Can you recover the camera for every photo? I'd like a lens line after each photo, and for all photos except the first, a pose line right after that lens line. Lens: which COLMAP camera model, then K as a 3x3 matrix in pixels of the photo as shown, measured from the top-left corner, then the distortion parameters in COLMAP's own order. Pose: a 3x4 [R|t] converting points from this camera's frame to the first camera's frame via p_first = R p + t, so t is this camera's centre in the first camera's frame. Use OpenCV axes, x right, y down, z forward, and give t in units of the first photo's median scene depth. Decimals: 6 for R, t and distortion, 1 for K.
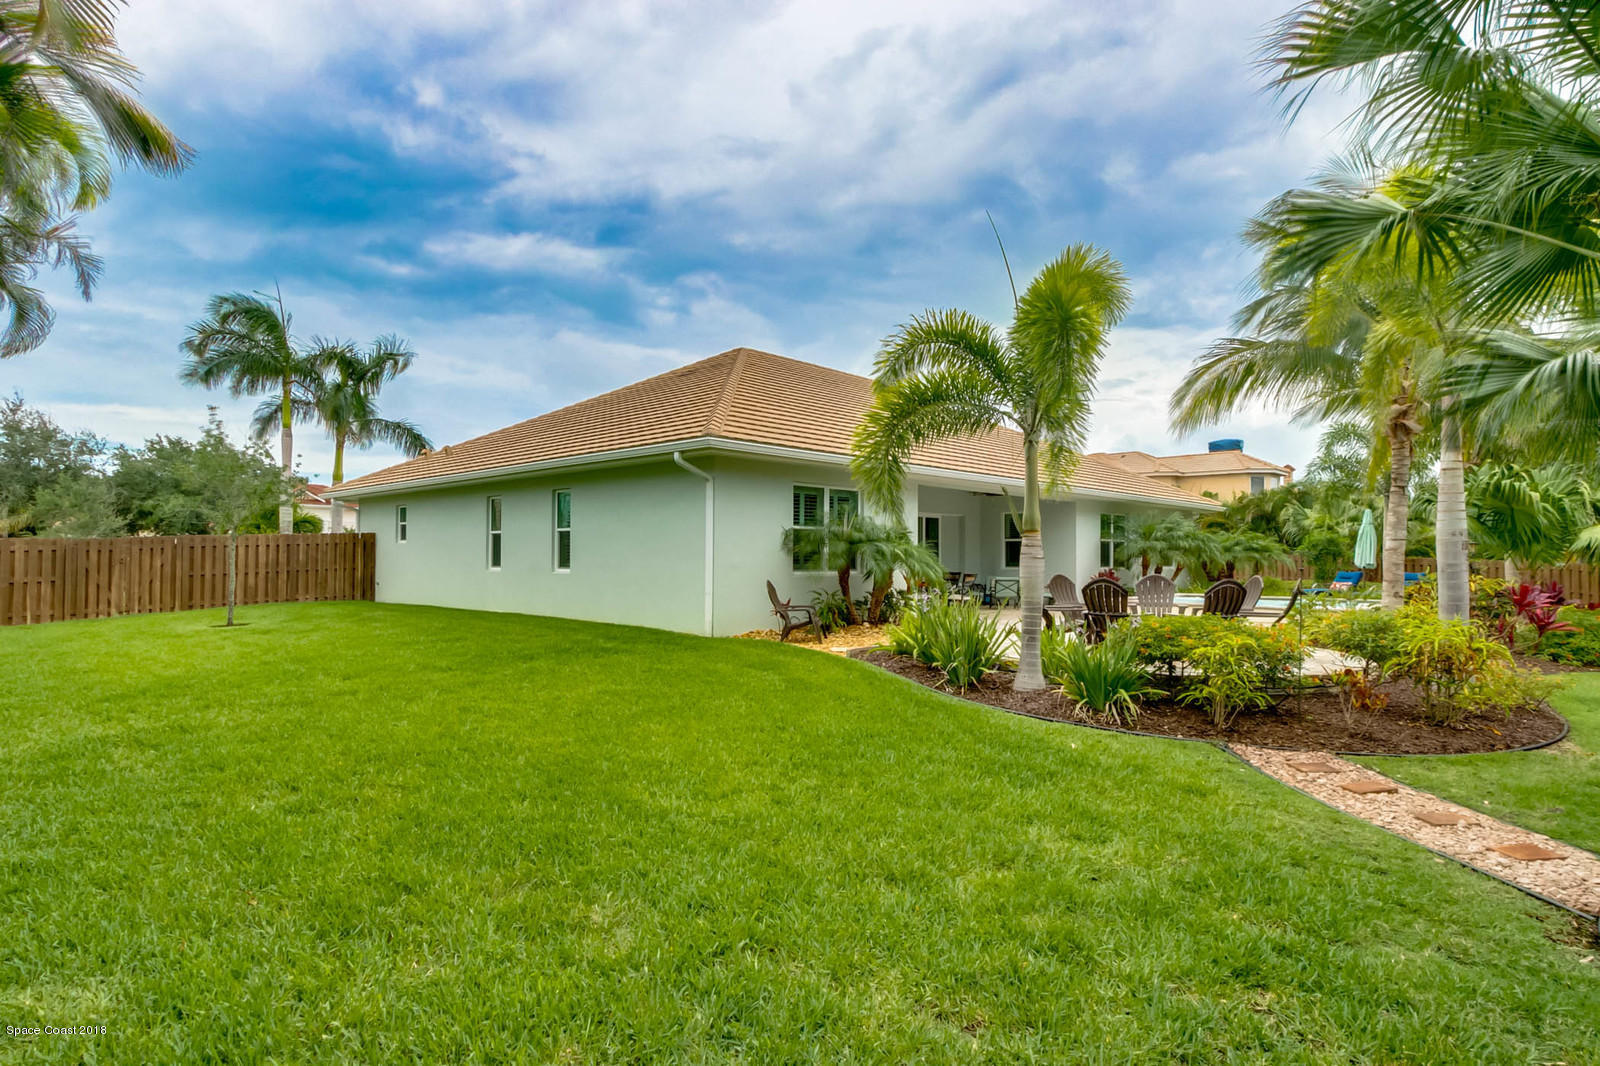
lens RADIAL K [[855.4, 0, 788.1], [0, 855.4, 532.5], [0, 0, 1]] dist [0.028503, -0.019363]
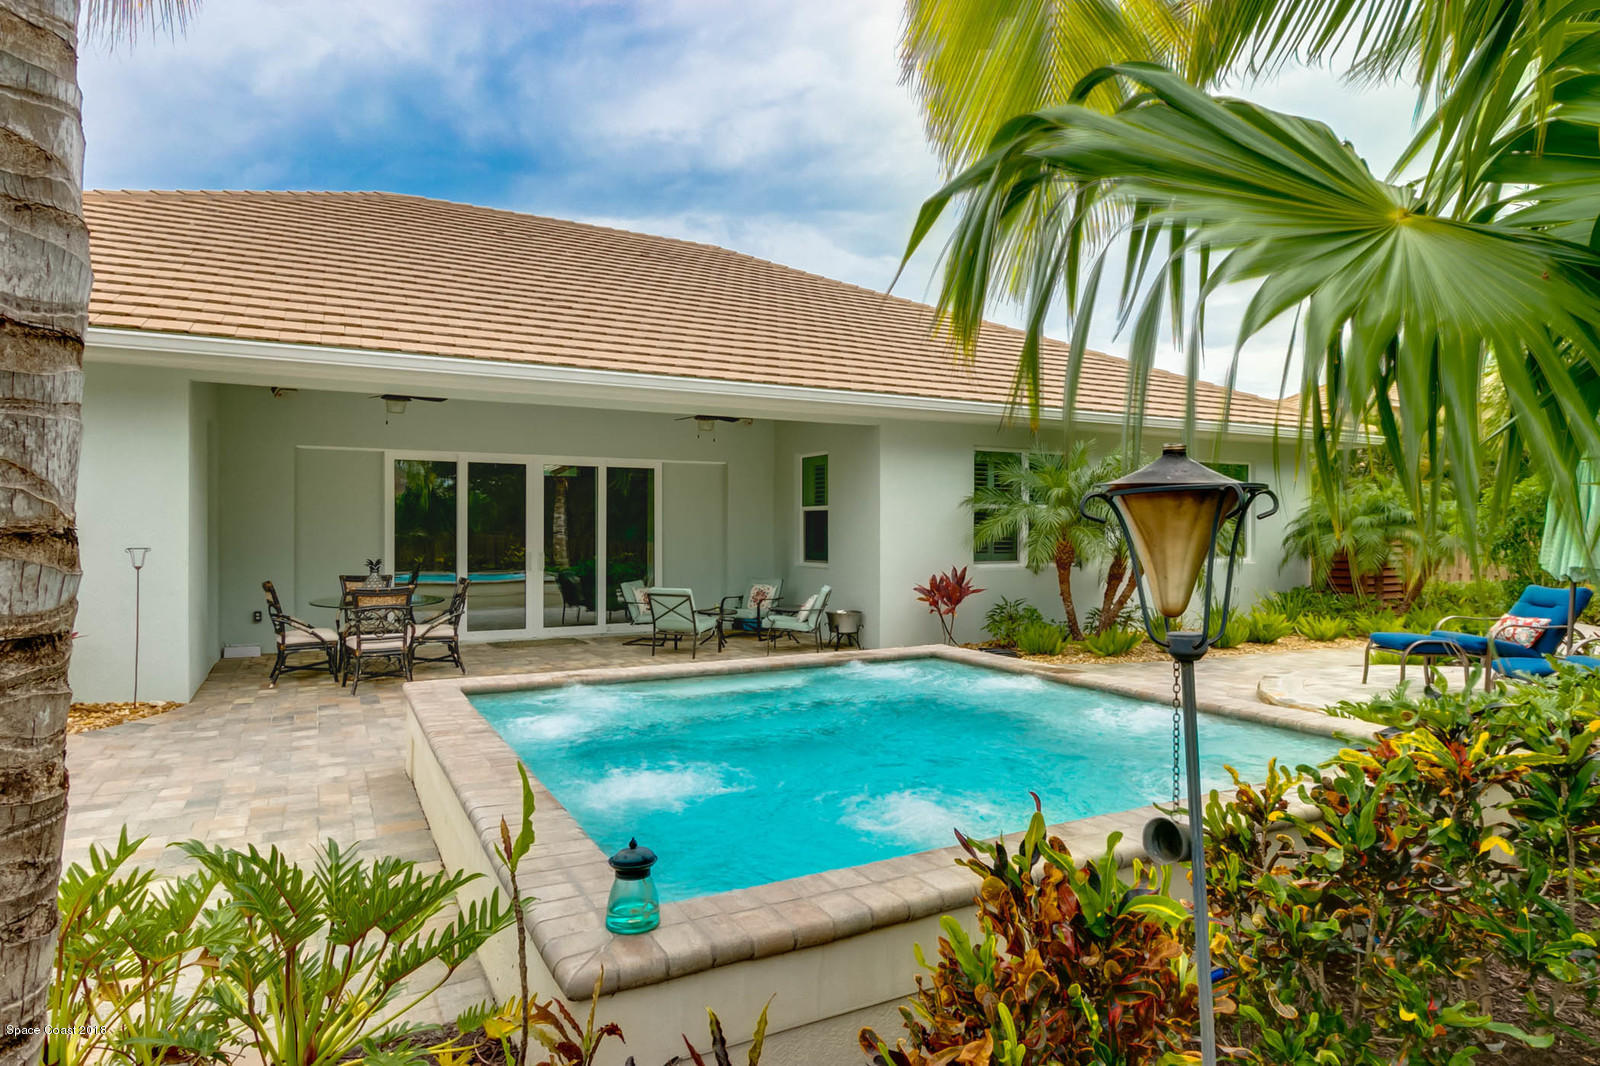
lens RADIAL K [[882.6, 0, 790.4], [0, 882.6, 521.0], [0, 0, 1]] dist [0.002755, 0.000707]
pose [[0.948283, -0.008705, -0.317307, 0.420281], [0.013978, 0.999799, 0.014347, 0.008138], [0.317118, -0.018040, 0.948214, 0.500140]]
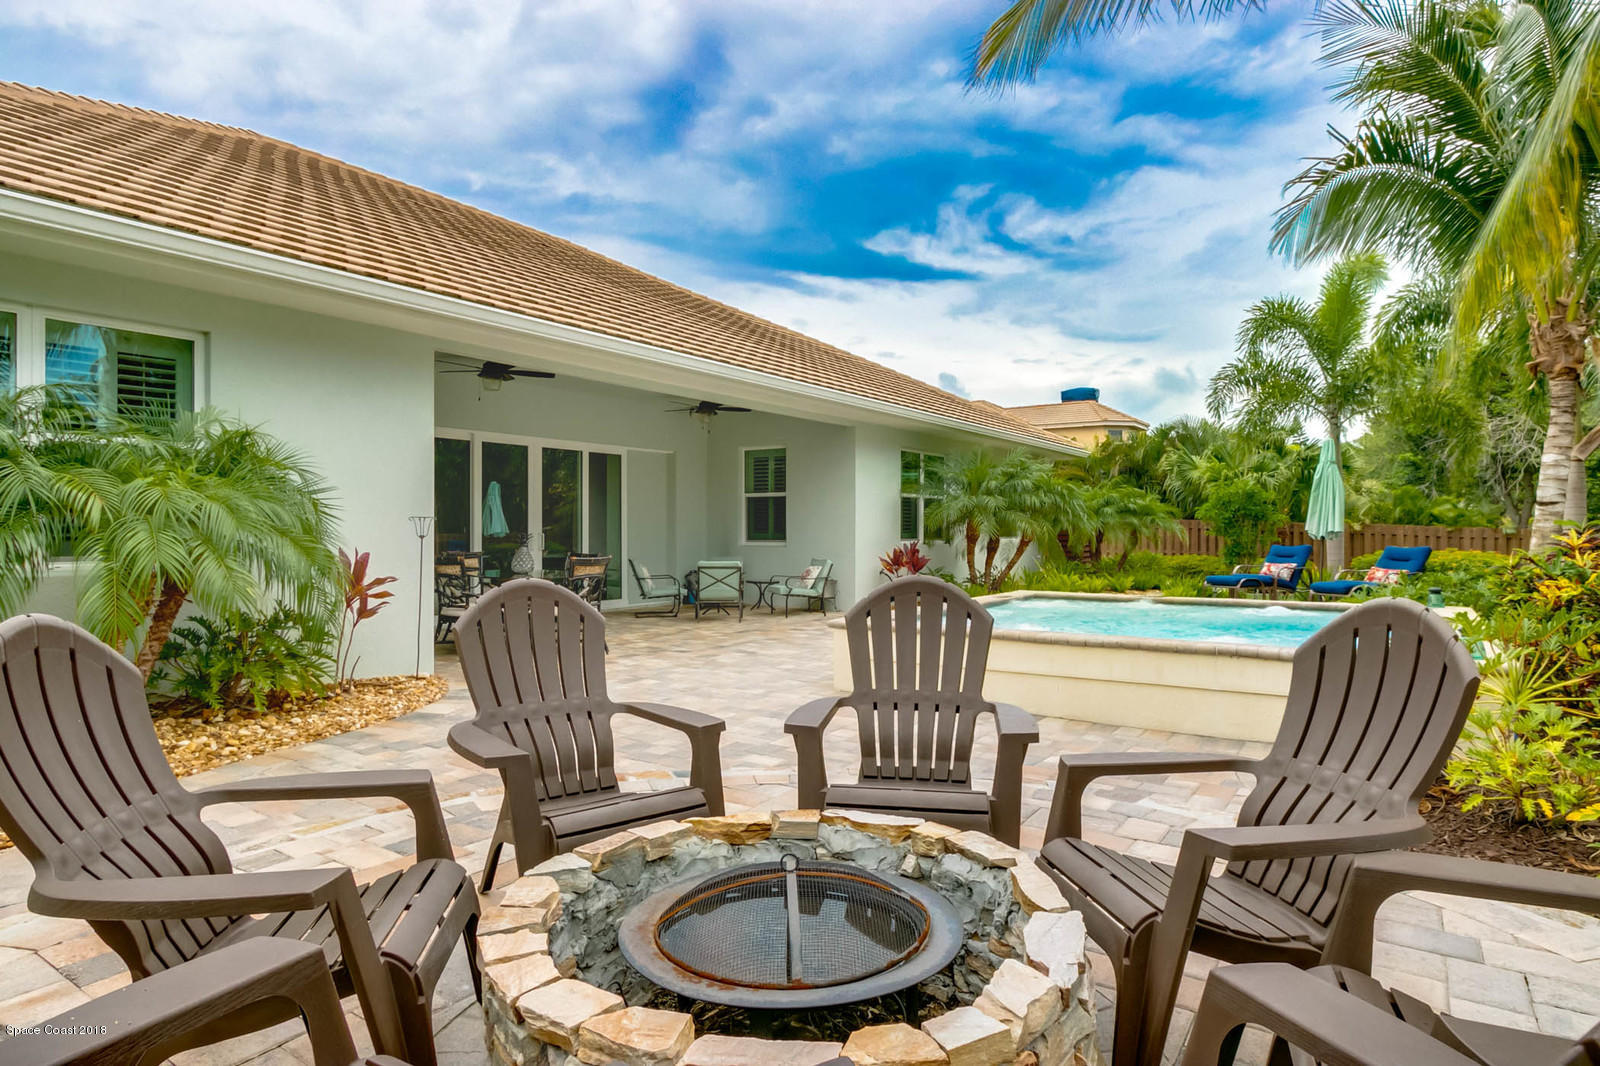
lens RADIAL K [[882.6, 0, 790.4], [0, 882.6, 521.0], [0, 0, 1]] dist [0.002755, 0.000707]
pose [[0.986915, -0.003158, 0.161212, 0.185496], [-0.000316, 0.999768, 0.021519, 0.013683], [-0.161243, -0.021289, 0.986685, 0.400048]]
